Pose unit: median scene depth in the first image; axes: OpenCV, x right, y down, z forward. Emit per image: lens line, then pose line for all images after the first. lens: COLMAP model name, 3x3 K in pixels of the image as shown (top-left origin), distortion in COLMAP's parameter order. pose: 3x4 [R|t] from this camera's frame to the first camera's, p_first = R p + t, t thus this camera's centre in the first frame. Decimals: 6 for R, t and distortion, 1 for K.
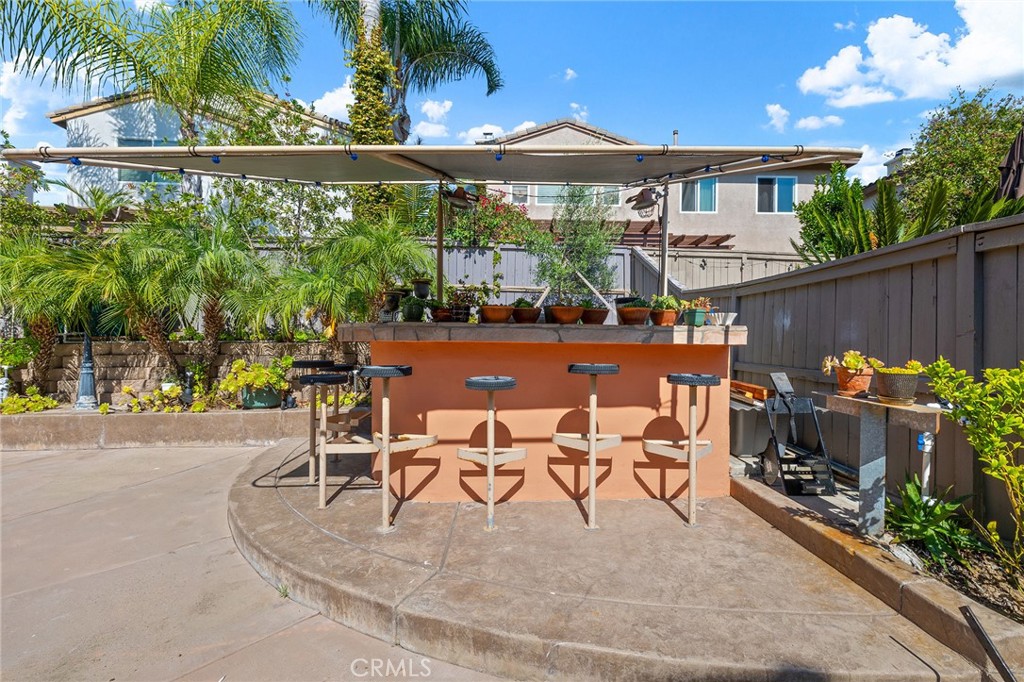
lens RADIAL K [[432.7, 0, 518.0], [0, 432.7, 341.8], [0, 0, 1]] dist [0.002018, -0.000108]
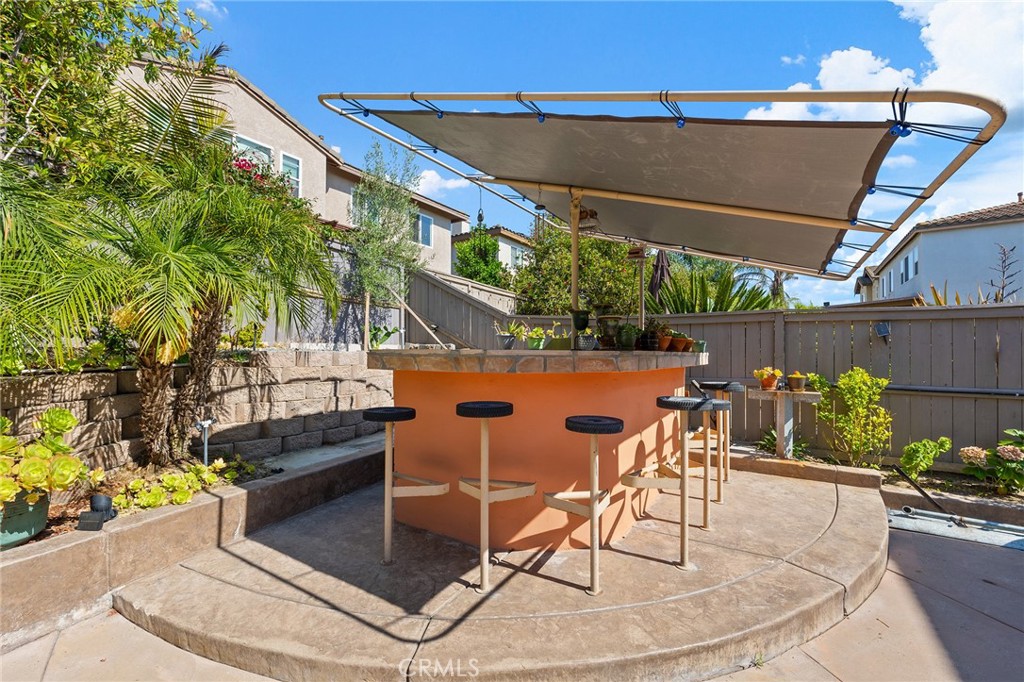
lens RADIAL K [[432.7, 0, 504.7], [0, 432.7, 345.1], [0, 0, 1]] dist [0.002018, -0.000108]
pose [[0.556969, 0.004728, 0.830520, -1.033424], [0.005357, 0.999943, -0.009284, -0.043880], [-0.830516, 0.009620, 0.556912, 0.612926]]
